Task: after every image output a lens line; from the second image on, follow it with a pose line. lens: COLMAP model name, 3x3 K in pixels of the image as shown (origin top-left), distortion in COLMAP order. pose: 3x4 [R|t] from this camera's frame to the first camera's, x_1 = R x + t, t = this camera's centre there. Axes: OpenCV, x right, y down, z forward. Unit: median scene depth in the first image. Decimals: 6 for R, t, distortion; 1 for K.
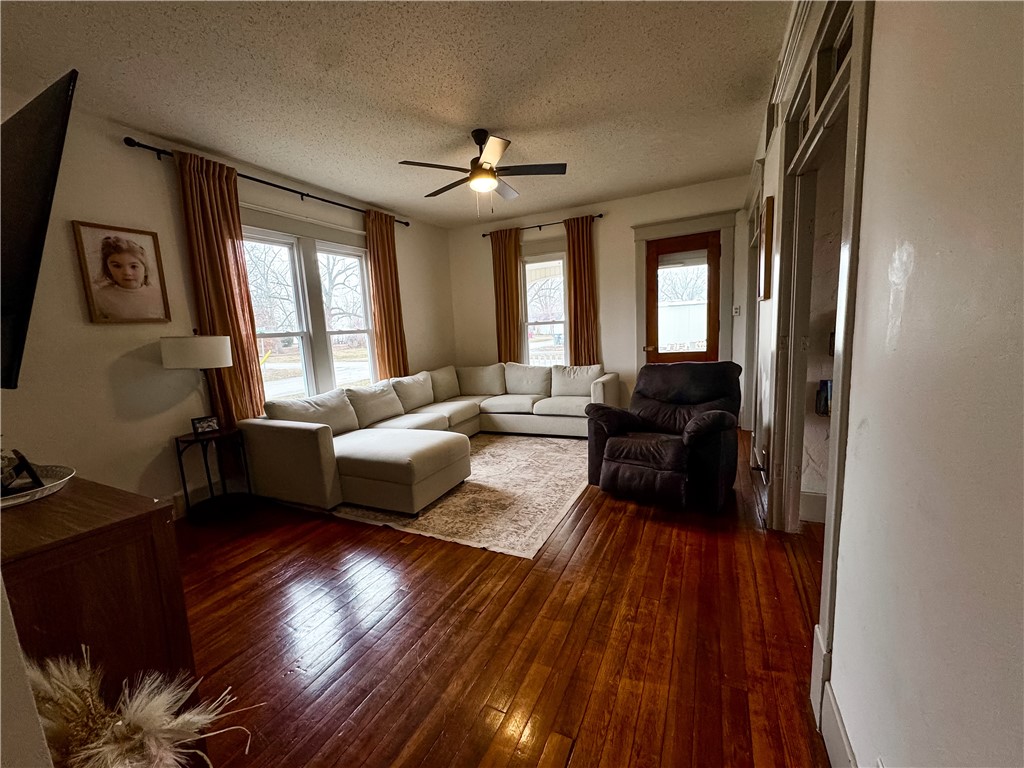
lens RADIAL K [[405.9, 0, 510.9], [0, 405.9, 385.3], [0, 0, 1]] dist [-0.001684, -0.000112]
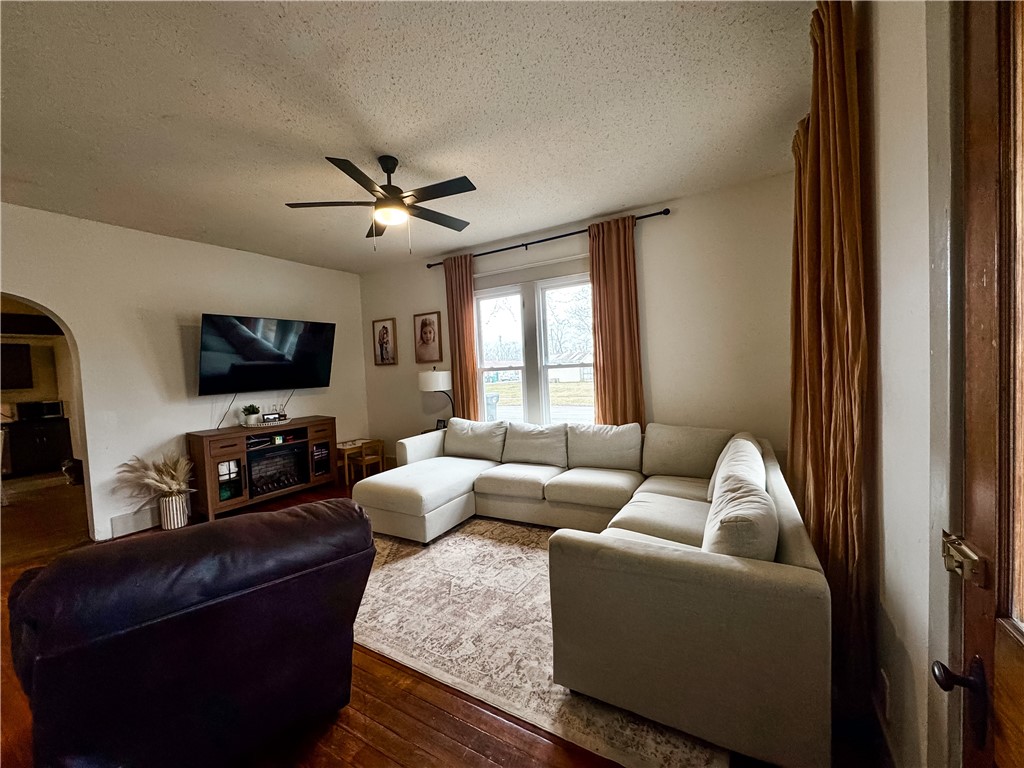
lens RADIAL K [[405.9, 0, 506.5], [0, 405.9, 382.8], [0, 0, 1]] dist [-0.001684, -0.000112]
pose [[-0.082593, 0.084380, -0.993005, 0.653955], [-0.094099, 0.991297, 0.092062, -0.194203], [0.992131, 0.101045, -0.073935, 1.090521]]
